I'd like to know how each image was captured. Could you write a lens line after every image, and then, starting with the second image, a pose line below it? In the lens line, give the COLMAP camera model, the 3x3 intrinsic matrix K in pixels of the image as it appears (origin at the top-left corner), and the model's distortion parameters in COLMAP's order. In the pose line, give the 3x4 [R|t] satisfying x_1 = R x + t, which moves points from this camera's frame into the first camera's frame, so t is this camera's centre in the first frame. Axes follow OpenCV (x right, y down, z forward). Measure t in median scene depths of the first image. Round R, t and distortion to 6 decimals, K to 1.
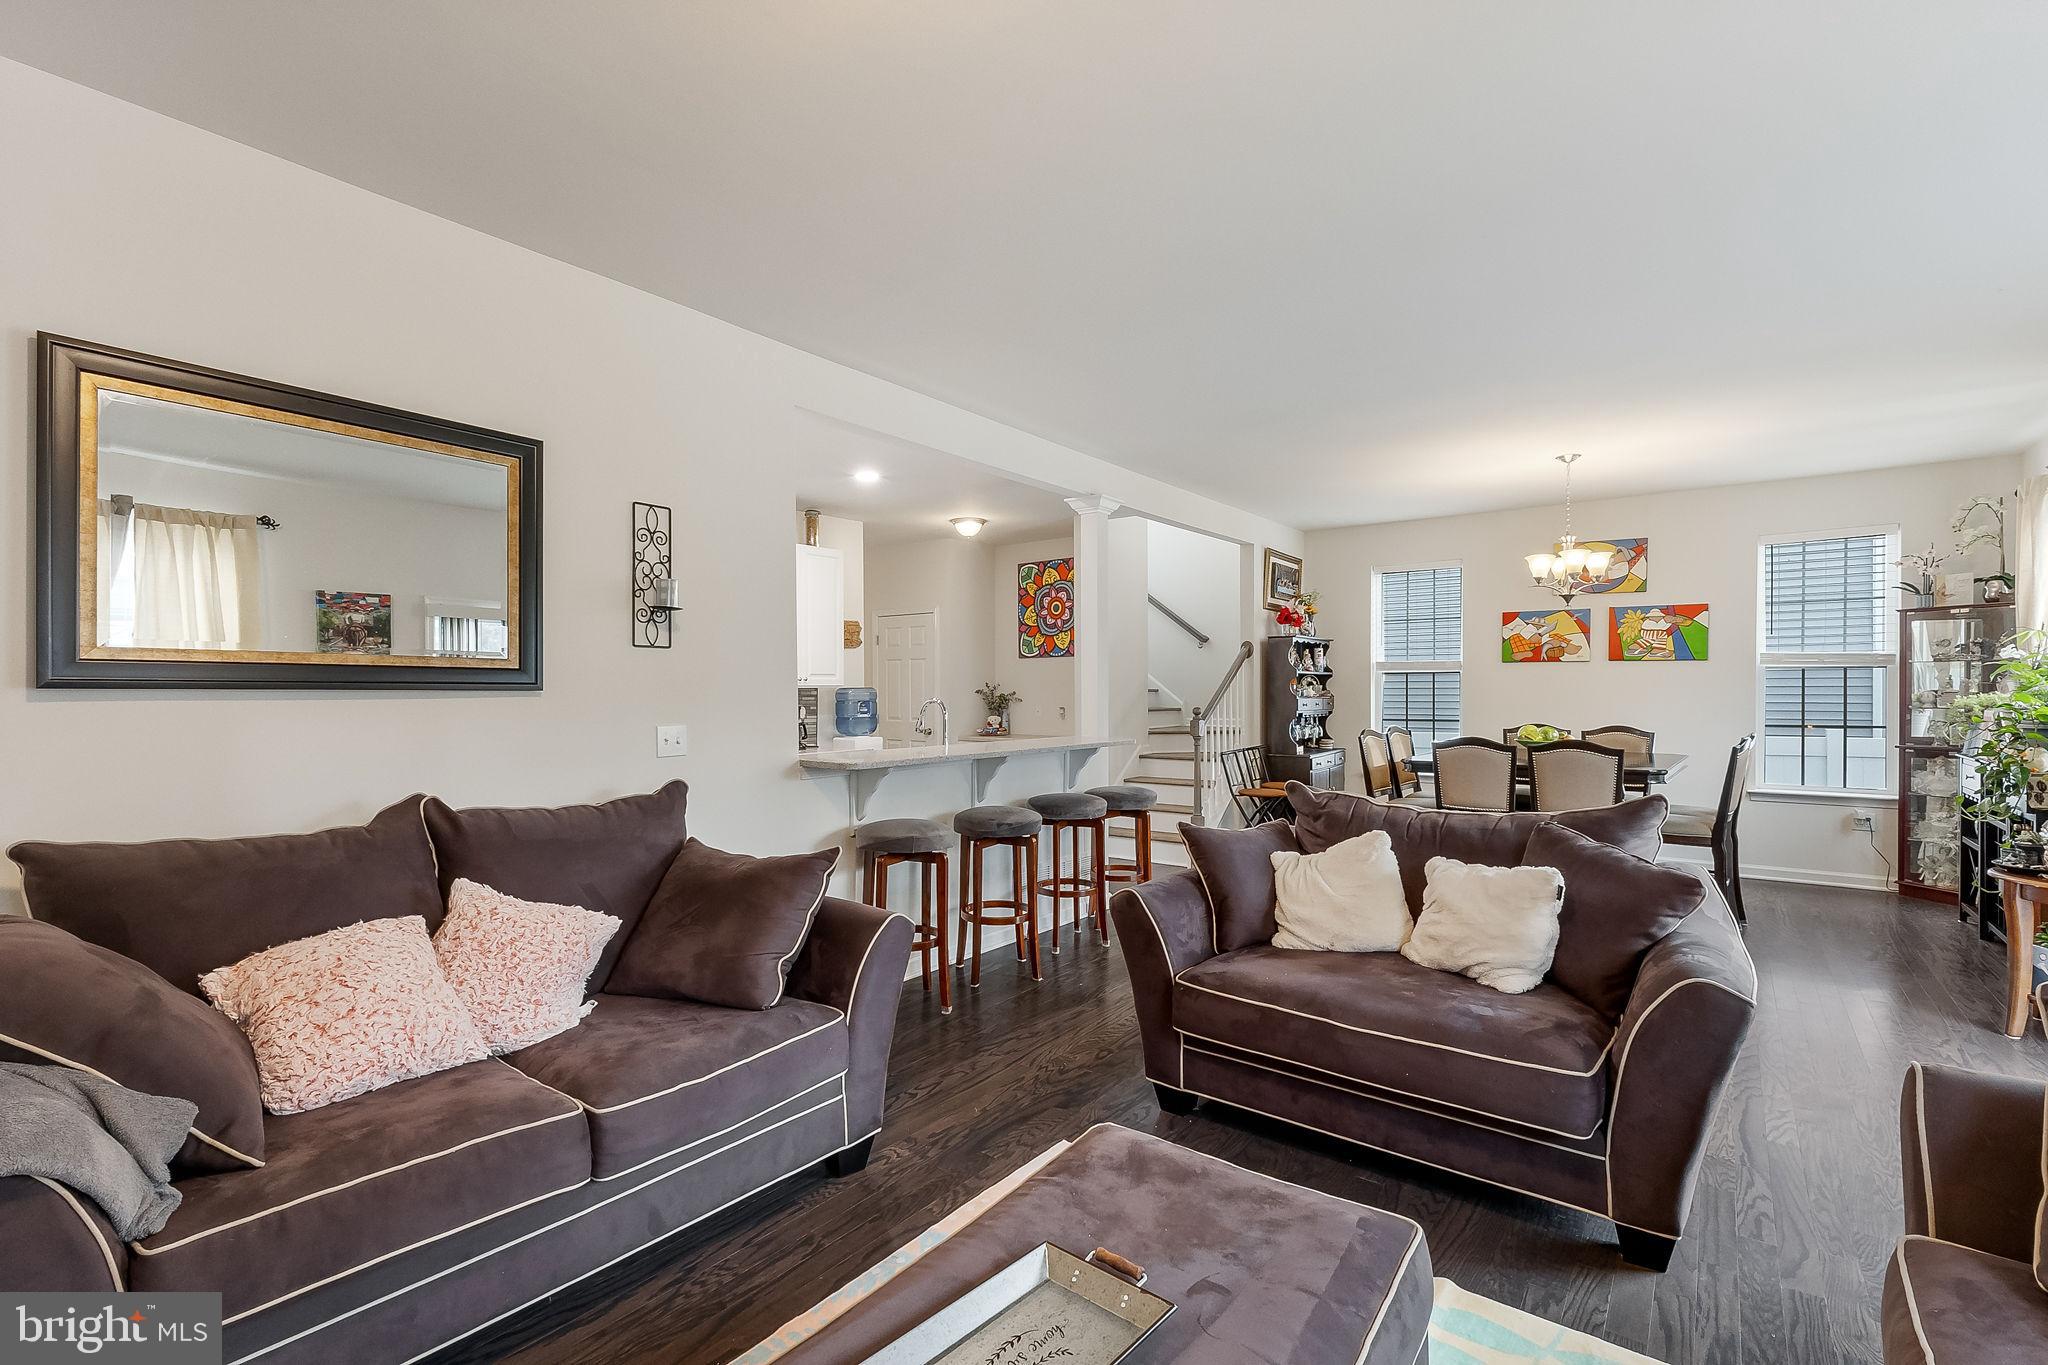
lens RADIAL K [[918.0, 0, 1007.0], [0, 918.0, 698.2], [0, 0, 1]] dist [-0.007715, 0.001828]
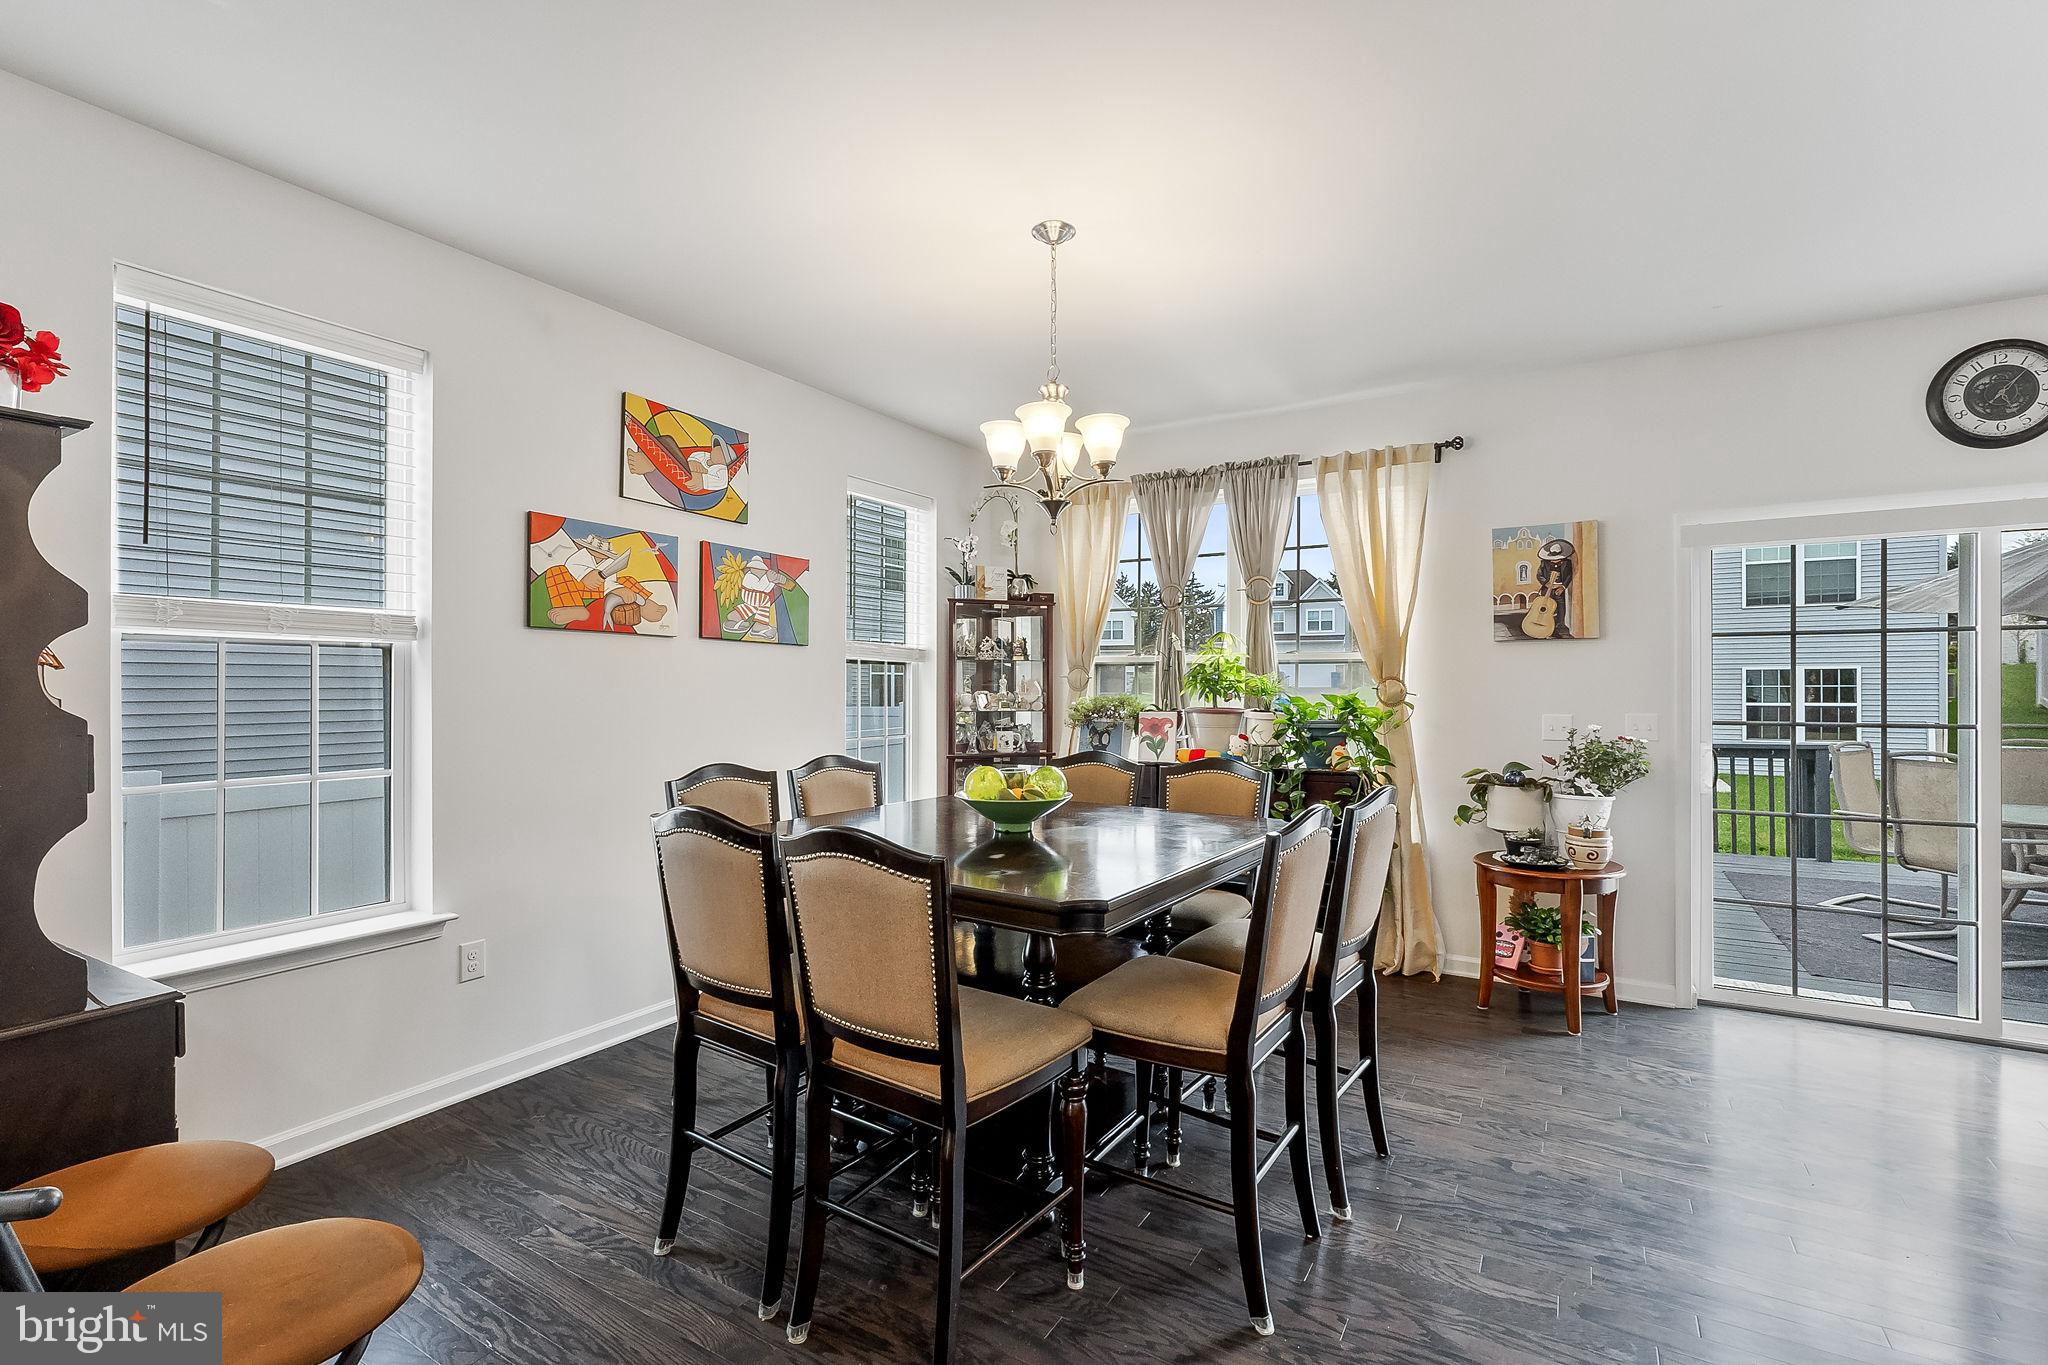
lens RADIAL K [[918.0, 0, 1011.8], [0, 918.0, 688.9], [0, 0, 1]] dist [-0.007715, 0.001828]
pose [[-0.139630, 0.003243, 0.990198, 0.108345], [0.010743, 0.999941, -0.001760, -0.009318], [-0.990146, 0.010392, -0.139656, 1.078750]]
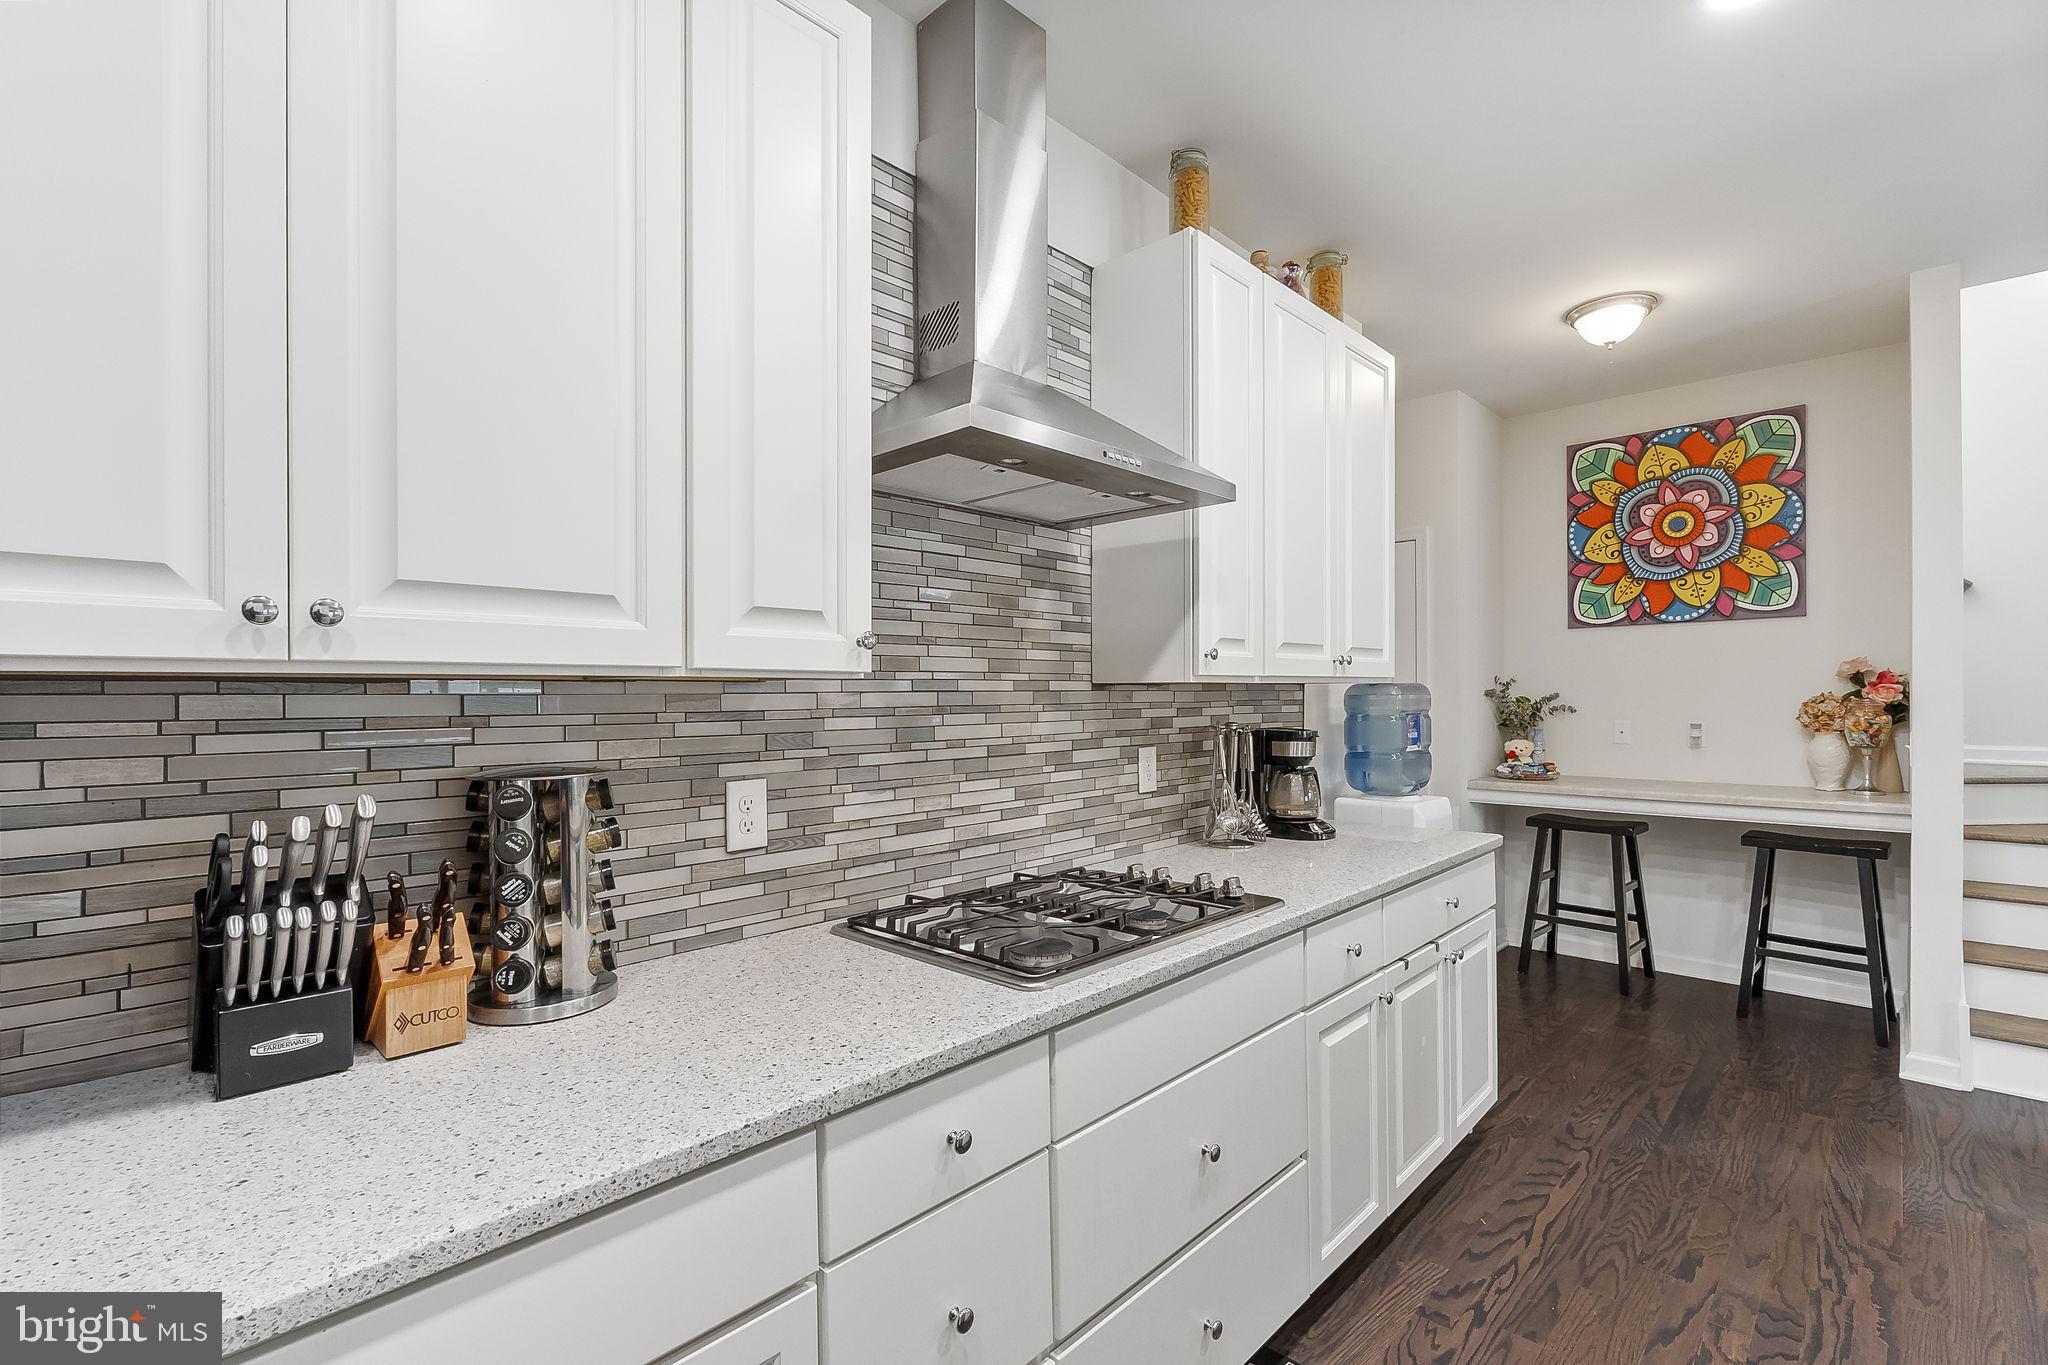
lens RADIAL K [[918.0, 0, 1037.7], [0, 918.0, 689.8], [0, 0, 1]] dist [-0.007715, 0.001828]
pose [[0.996316, -0.002527, -0.085726, -0.396522], [0.001200, 0.999879, -0.015518, -0.002016], [0.085755, 0.015358, 0.996198, 0.758760]]
